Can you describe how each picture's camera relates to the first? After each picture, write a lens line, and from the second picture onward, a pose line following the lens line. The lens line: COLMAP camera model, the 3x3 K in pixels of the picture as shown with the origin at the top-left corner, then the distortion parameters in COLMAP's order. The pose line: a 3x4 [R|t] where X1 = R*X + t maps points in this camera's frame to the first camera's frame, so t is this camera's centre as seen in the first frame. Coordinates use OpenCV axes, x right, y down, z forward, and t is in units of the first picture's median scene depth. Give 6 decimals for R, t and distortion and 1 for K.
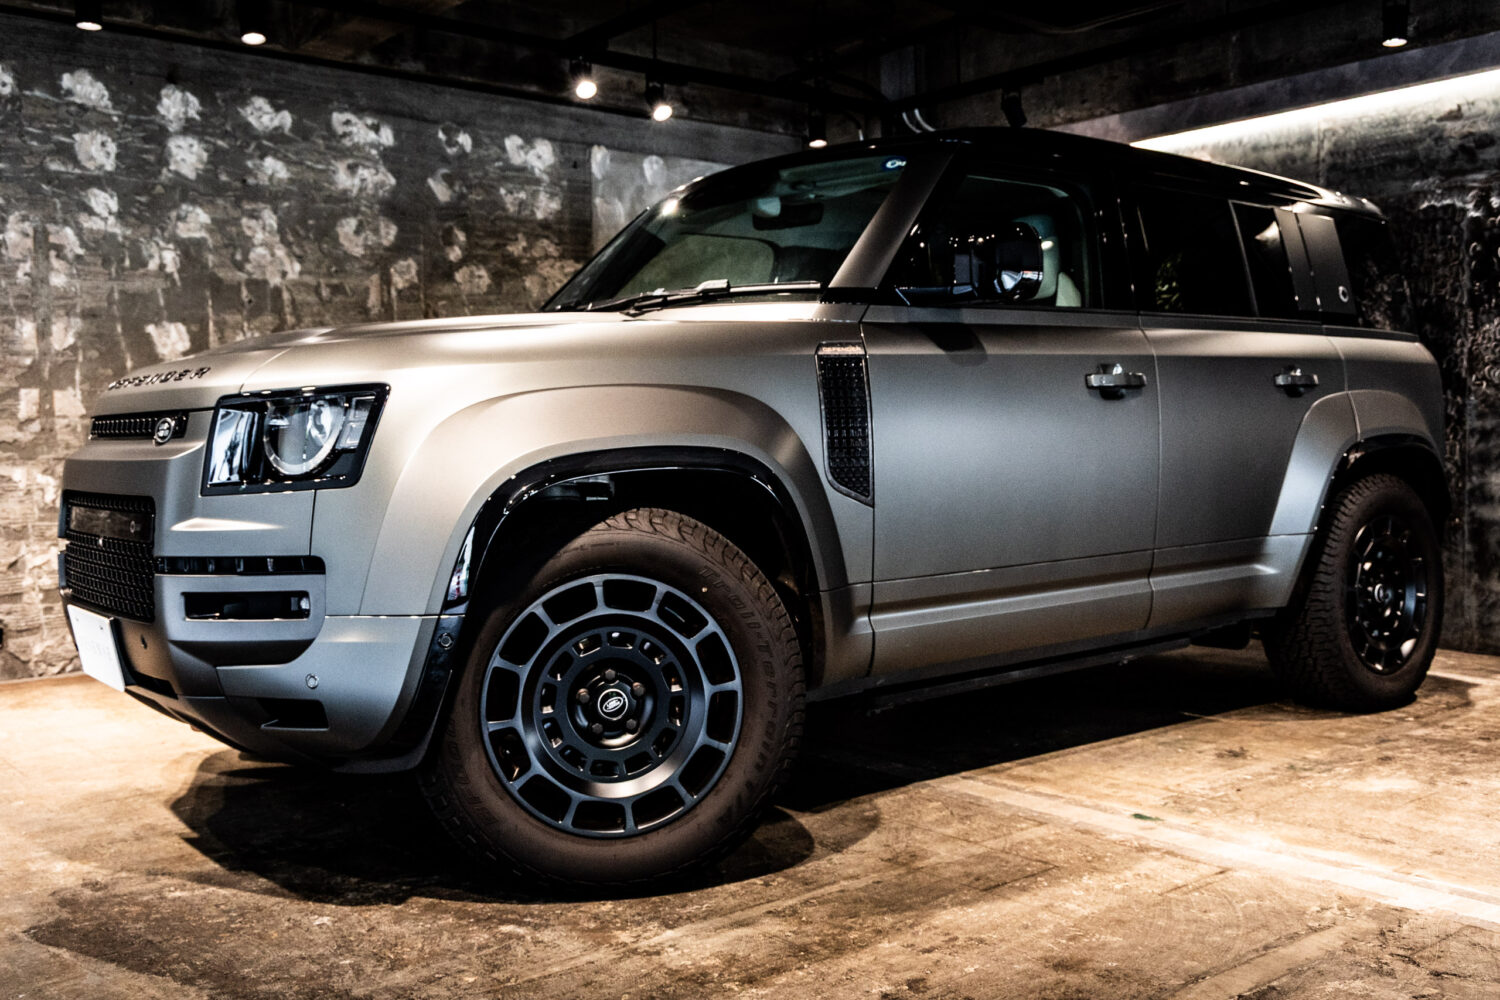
lens RADIAL K [[1395.4, 0, 747.6], [0, 1395.4, 504.5], [0, 0, 1]] dist [0.007836, 0.000000]
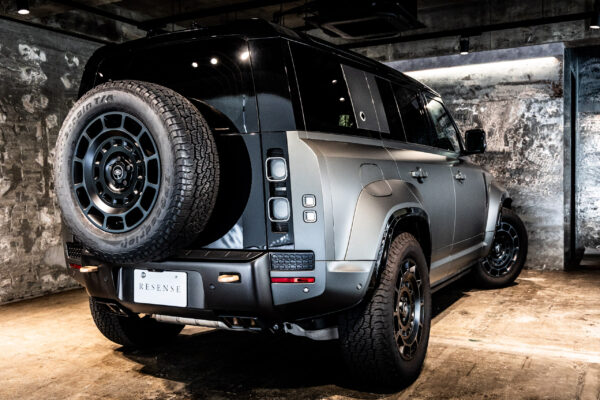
lens RADIAL K [[584.7, 0, 298.6], [0, 584.7, 198.8], [0, 0, 1]] dist [-0.004712, 0.000000]
pose [[0.926636, -0.019954, 0.375429, -0.266680], [0.027428, 0.999518, -0.014574, -0.026800], [-0.374957, 0.023802, 0.926736, 0.038019]]
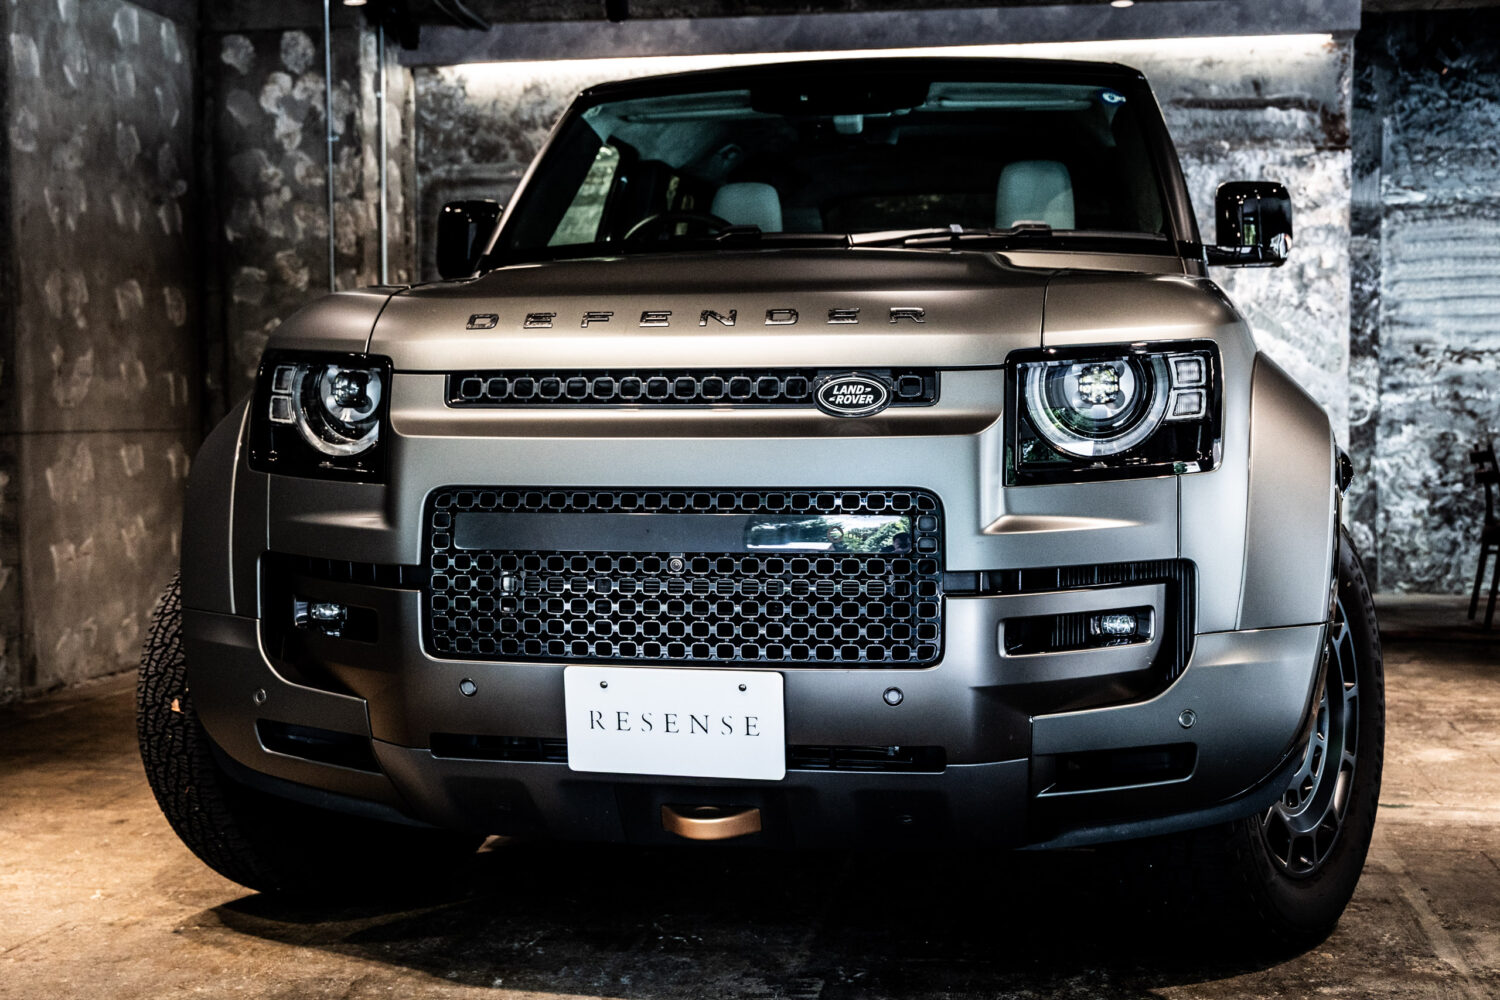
lens RADIAL K [[1947.2, 0, 724.8], [0, 1947.2, 502.6], [0, 0, 1]] dist [0.018397, 0.000000]
pose [[0.761094, -0.022654, 0.648246, -0.554718], [0.026249, 0.999647, 0.004115, -0.002871], [-0.648110, 0.013884, 0.761420, 0.152594]]
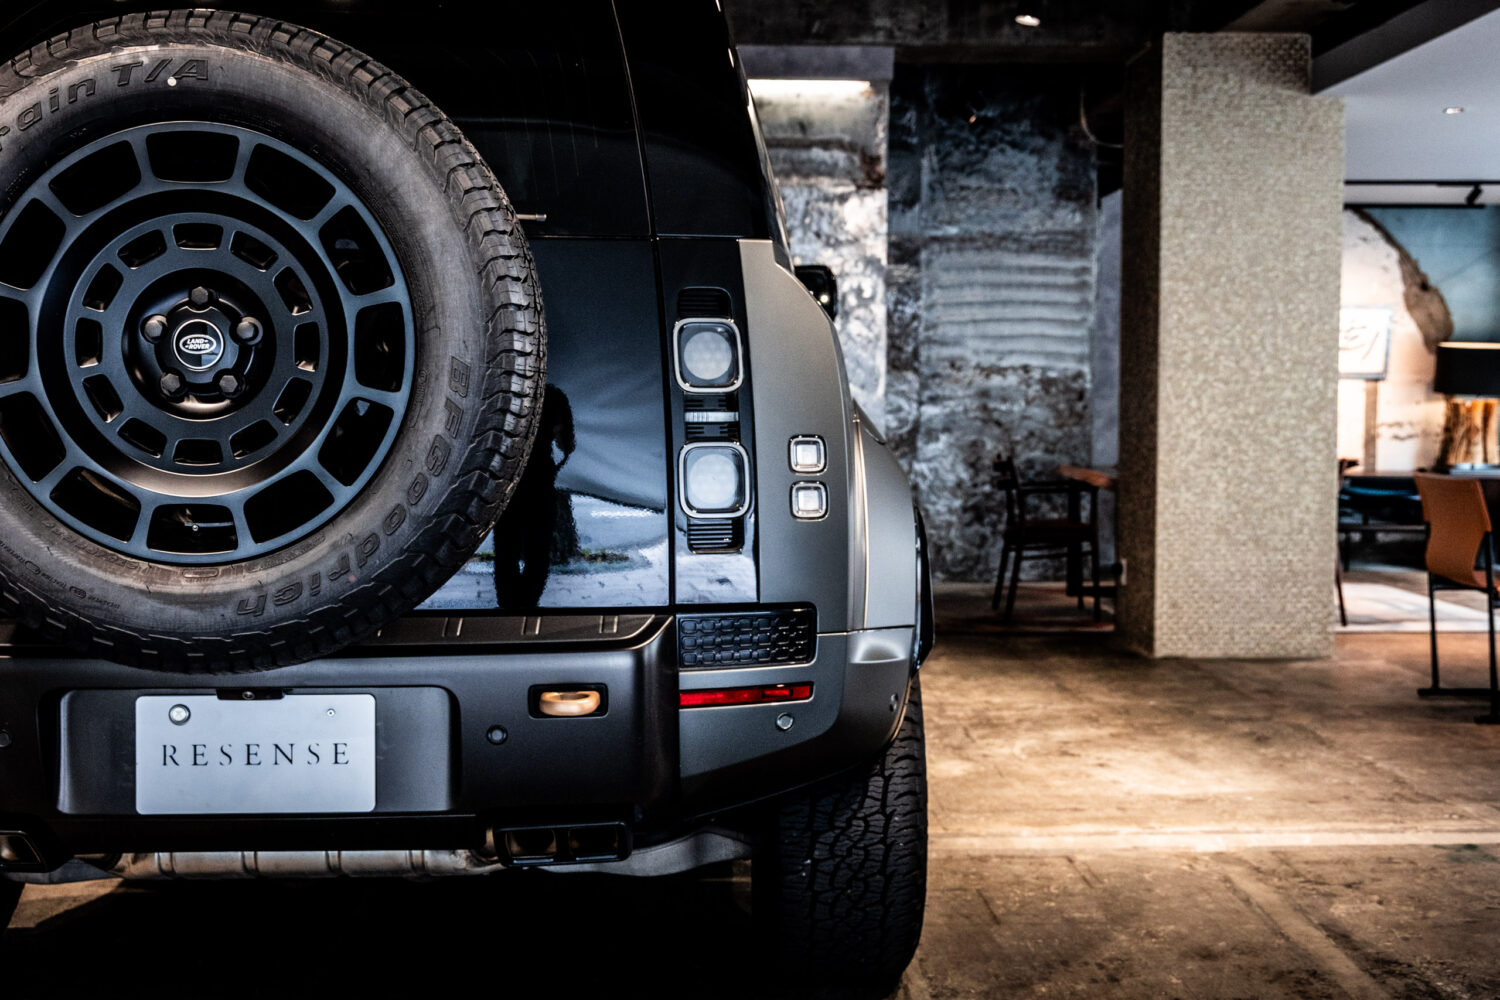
lens RADIAL K [[1746.9, 0, 789.2], [0, 1746.9, 486.3], [0, 0, 1]] dist [0.010384, 0.000000]
pose [[0.589760, -0.030556, 0.807000, -0.451245], [0.025999, 0.999484, 0.018844, -0.031168], [-0.807160, 0.009867, 0.590250, 0.185900]]
